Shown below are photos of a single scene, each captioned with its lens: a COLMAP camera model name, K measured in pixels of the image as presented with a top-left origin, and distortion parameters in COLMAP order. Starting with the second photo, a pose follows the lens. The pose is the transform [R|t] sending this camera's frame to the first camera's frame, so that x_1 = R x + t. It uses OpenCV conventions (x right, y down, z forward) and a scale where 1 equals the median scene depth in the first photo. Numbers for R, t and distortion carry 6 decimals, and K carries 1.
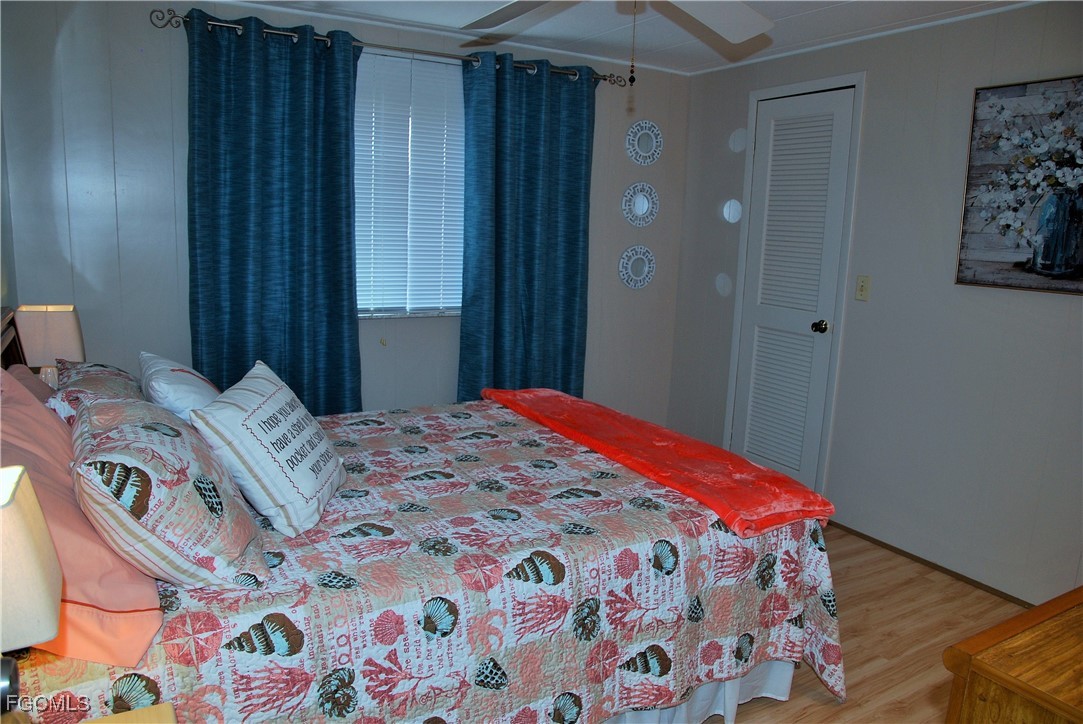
lens RADIAL K [[765.7, 0, 537.3], [0, 765.7, 356.6], [0, 0, 1]] dist [-0.130977, 0.073501]
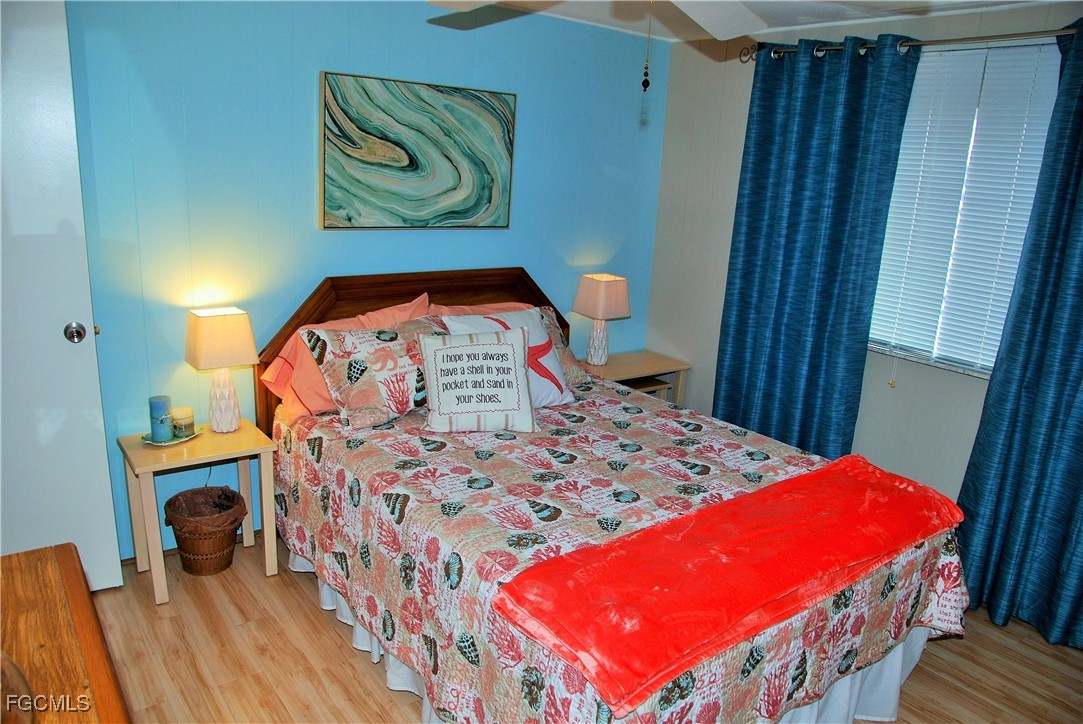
lens RADIAL K [[765.7, 0, 537.0], [0, 765.7, 370.5], [0, 0, 1]] dist [-0.130977, 0.073501]
pose [[0.141408, 0.235917, -0.961430, 0.898263], [-0.220893, 0.954222, 0.201659, -0.183807], [0.964992, 0.183857, 0.187047, 0.698507]]
